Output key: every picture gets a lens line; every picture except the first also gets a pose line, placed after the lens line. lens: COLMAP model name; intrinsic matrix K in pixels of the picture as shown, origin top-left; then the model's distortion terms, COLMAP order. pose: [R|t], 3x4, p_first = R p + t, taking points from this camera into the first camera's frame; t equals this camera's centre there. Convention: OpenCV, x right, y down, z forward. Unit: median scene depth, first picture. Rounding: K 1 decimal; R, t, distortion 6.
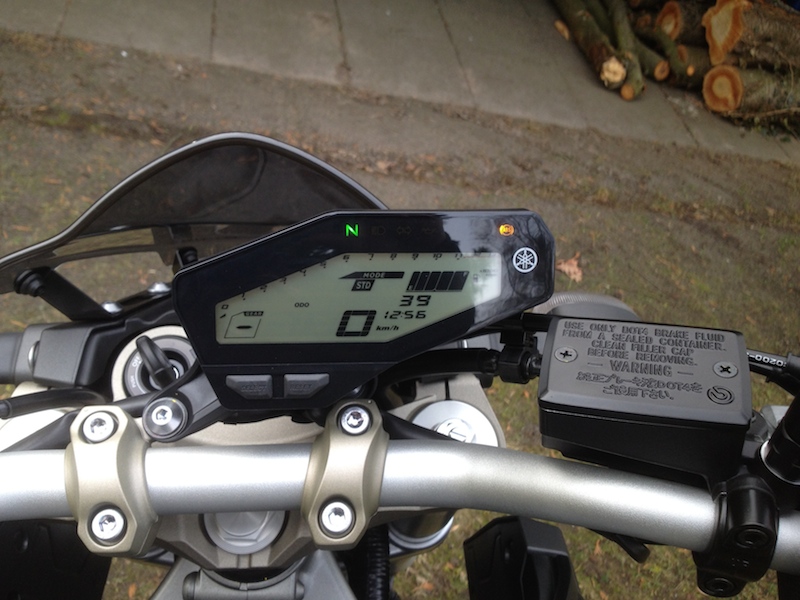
lens RADIAL K [[794.7, 0, 397.2], [0, 794.7, 300.5], [0, 0, 1]] dist [-0.041249, 0.000000]
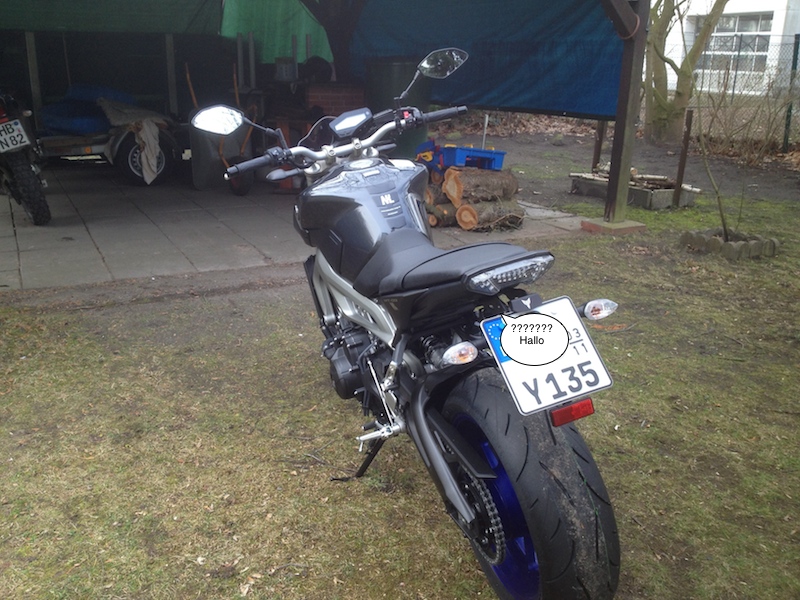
lens RADIAL K [[794.7, 0, 401.3], [0, 794.7, 299.3], [0, 0, 1]] dist [-0.041249, 0.000000]
pose [[0.920318, -0.313376, 0.234118, -0.206627], [0.379242, 0.861485, -0.337667, 0.447229], [-0.095873, 0.399548, 0.911685, -0.561174]]
